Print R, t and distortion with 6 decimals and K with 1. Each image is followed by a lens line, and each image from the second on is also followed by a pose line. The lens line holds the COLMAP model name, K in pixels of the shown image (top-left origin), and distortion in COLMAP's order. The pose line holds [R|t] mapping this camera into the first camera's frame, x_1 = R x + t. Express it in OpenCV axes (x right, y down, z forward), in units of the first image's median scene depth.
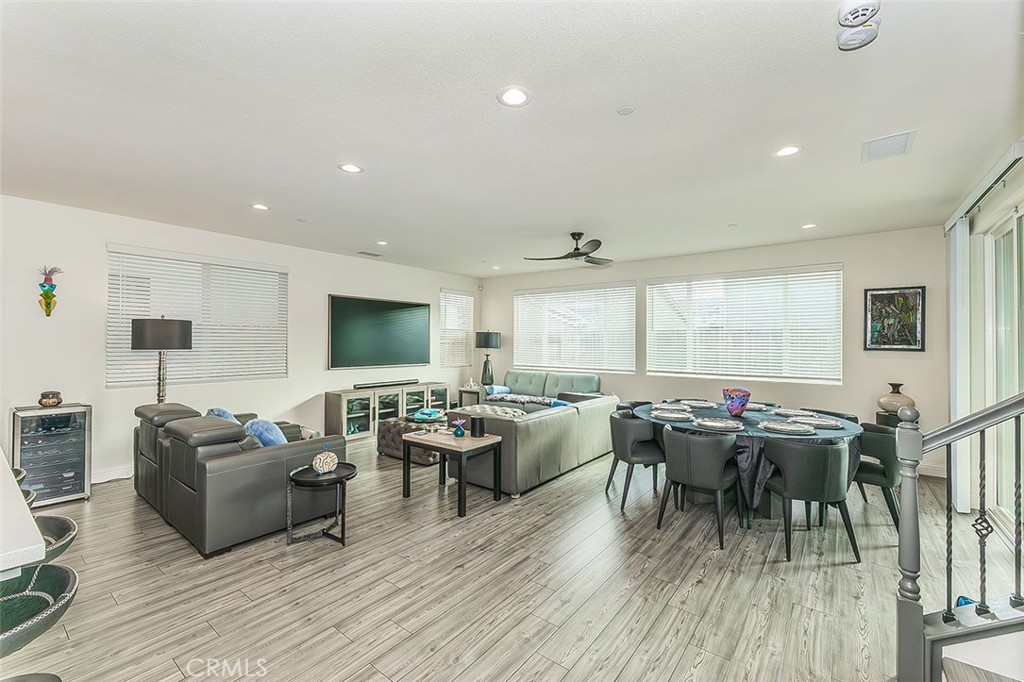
lens RADIAL K [[430.1, 0, 509.5], [0, 430.1, 342.9], [0, 0, 1]] dist [-0.002351, 0.000699]
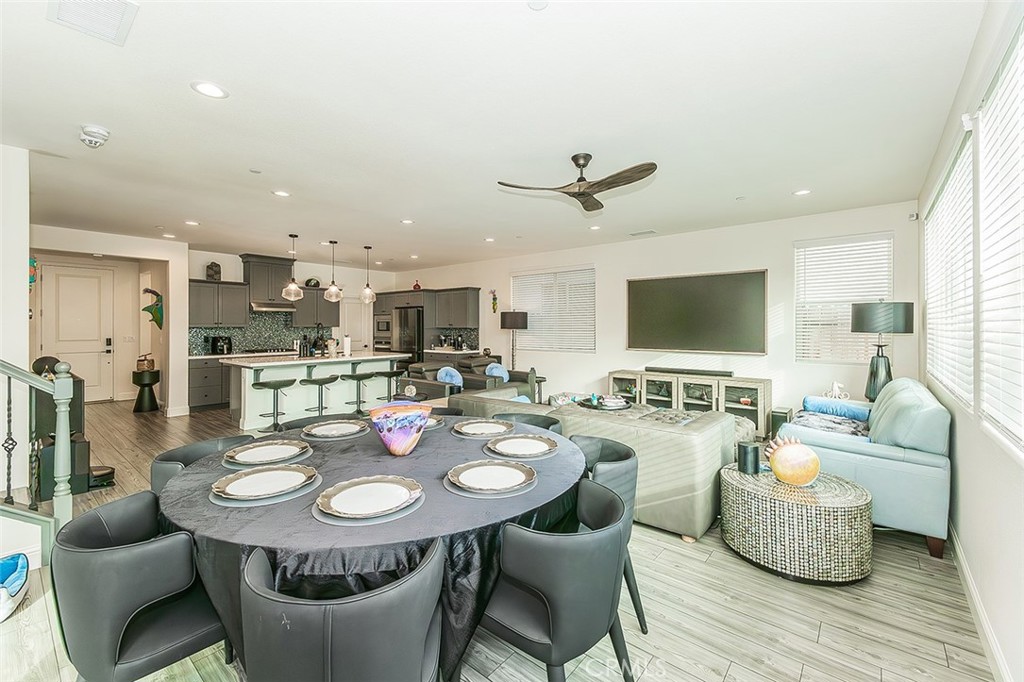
lens RADIAL K [[430.1, 0, 517.7], [0, 430.1, 331.5], [0, 0, 1]] dist [-0.002351, 0.000699]
pose [[-0.036148, 0.000024, -0.999346, 0.657759], [-0.005780, 0.999983, 0.000234, 0.016525], [0.999330, 0.005784, -0.036147, 0.731479]]
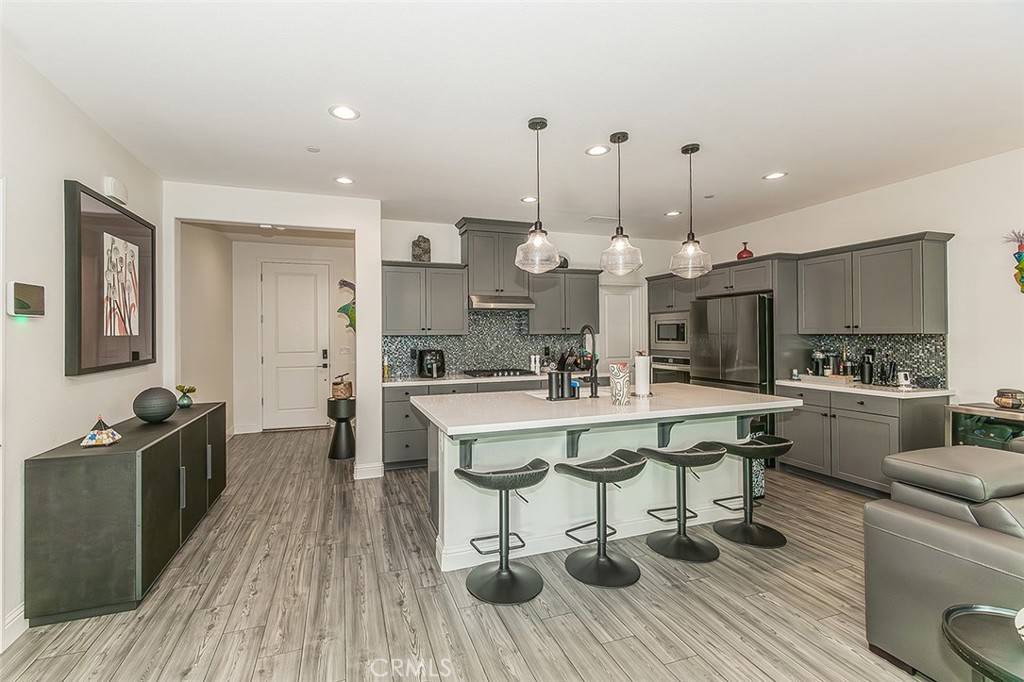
lens RADIAL K [[430.1, 0, 486.8], [0, 430.1, 334.1], [0, 0, 1]] dist [-0.002351, 0.000699]
pose [[-0.564381, -0.004224, -0.825503, 0.083135], [-0.002470, 0.999991, -0.003428, 0.009979], [0.825510, 0.000104, -0.564387, 0.387030]]
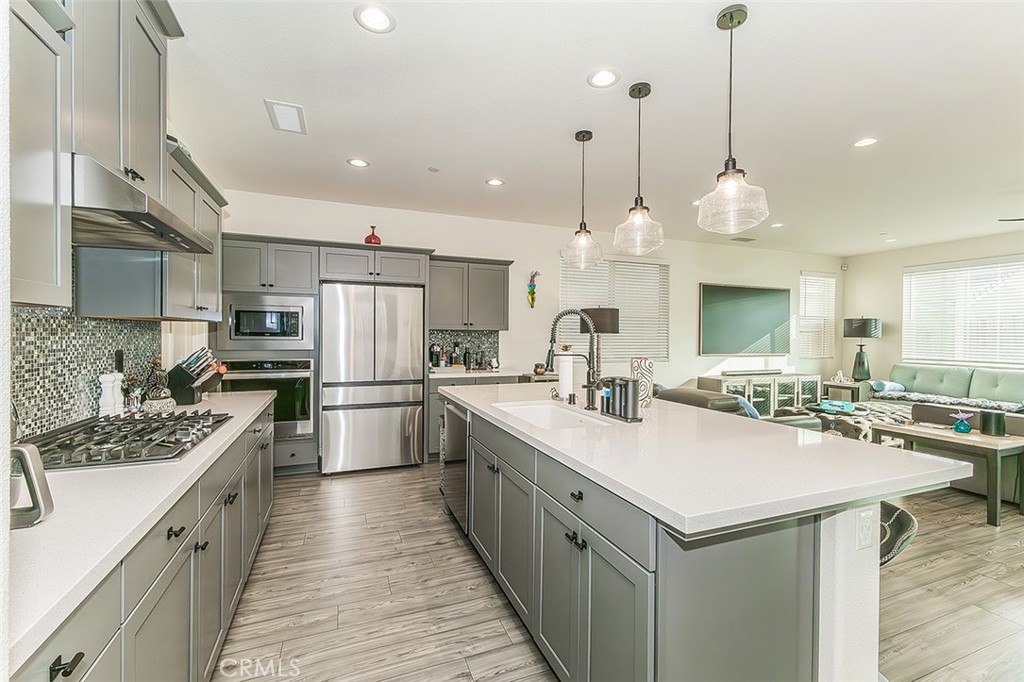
lens RADIAL K [[430.1, 0, 507.8], [0, 430.1, 337.1], [0, 0, 1]] dist [-0.002351, 0.000699]
pose [[0.850503, 0.000035, -0.525970, -0.258843], [-0.002486, 0.999989, -0.003953, 0.021765], [0.525964, 0.004670, 0.850494, -0.119596]]
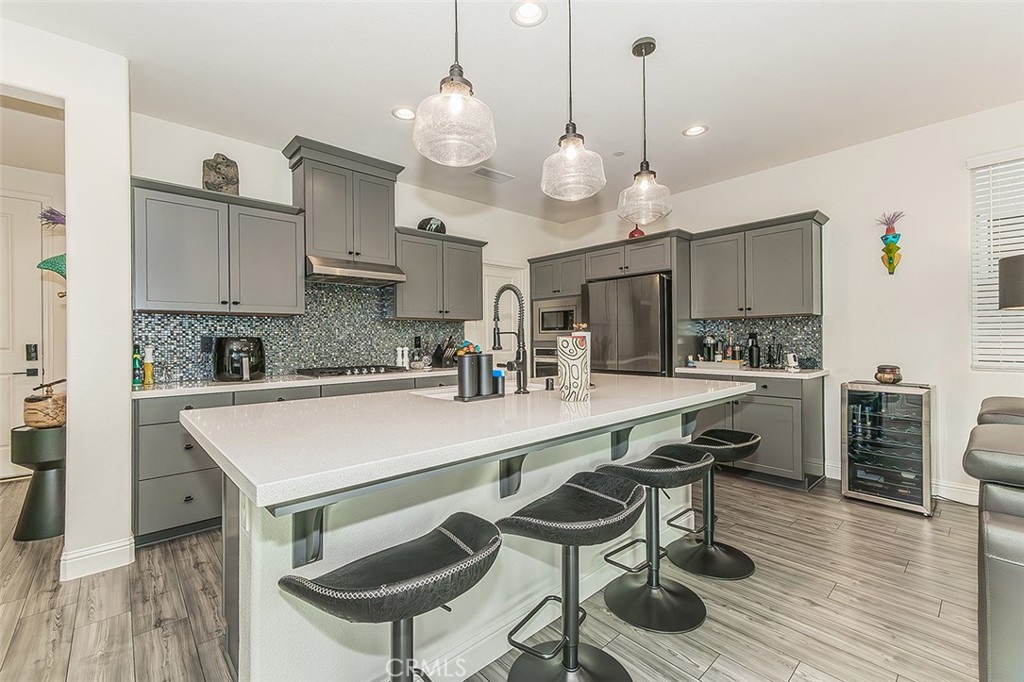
lens RADIAL K [[425.6, 0, 507.4], [0, 425.6, 339.9], [0, 0, 1]] dist [0.004395, 0.000497]
pose [[-0.189814, -0.007350, -0.981793, -0.077098], [0.001776, 0.999968, -0.007829, 0.042734], [0.981818, -0.003230, -0.189795, 0.261573]]
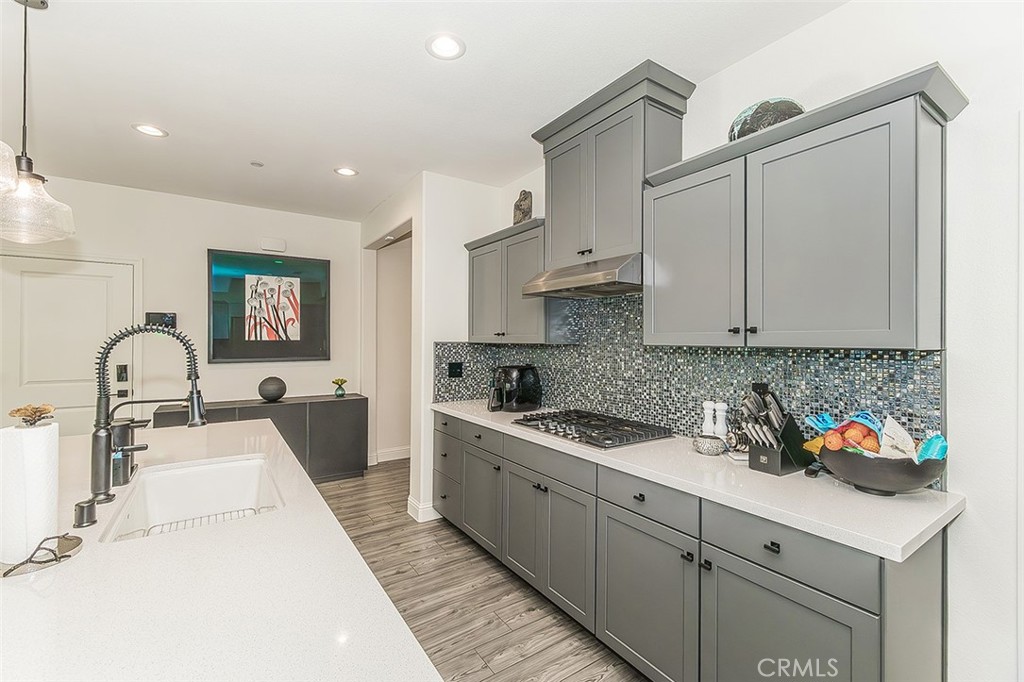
lens RADIAL K [[430.1, 0, 504.5], [0, 430.1, 340.7], [0, 0, 1]] dist [-0.002351, 0.000699]
pose [[-0.944906, -0.012353, 0.327109, -0.622322], [-0.009762, 0.999907, 0.009563, 0.001804], [-0.327197, 0.005843, -0.944938, 0.338431]]
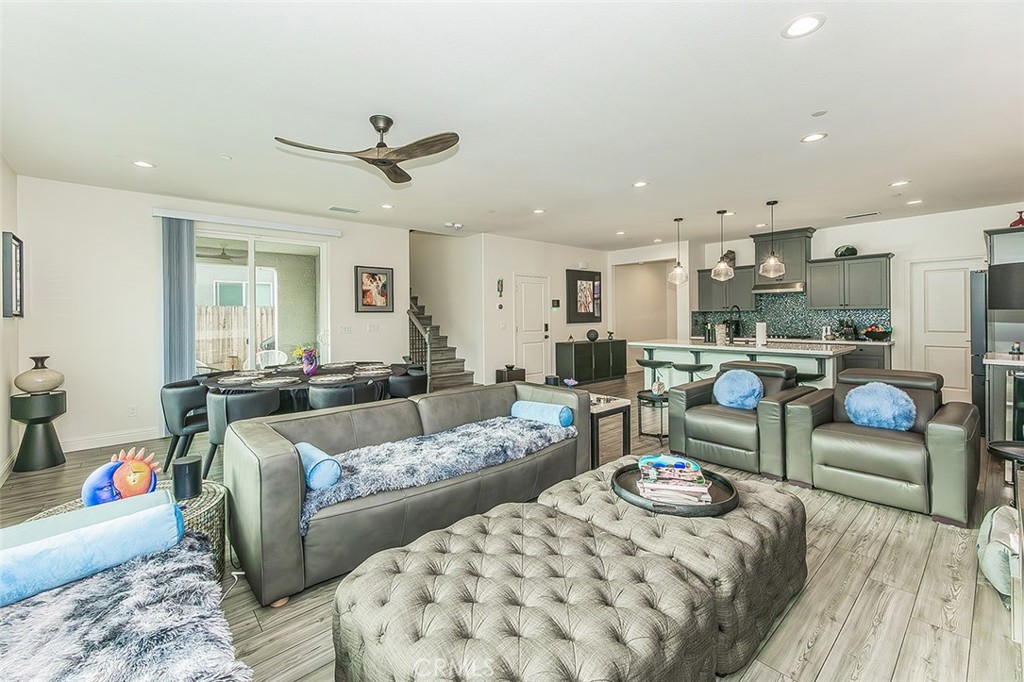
lens RADIAL K [[434.8, 0, 500.0], [0, 434.8, 318.7], [0, 0, 1]] dist [0.001542, 0.000327]
pose [[-0.980873, 0.001660, 0.194643, -0.072645], [0.003988, 0.999925, 0.011573, 0.014031], [-0.194609, 0.012128, -0.980806, 1.224349]]
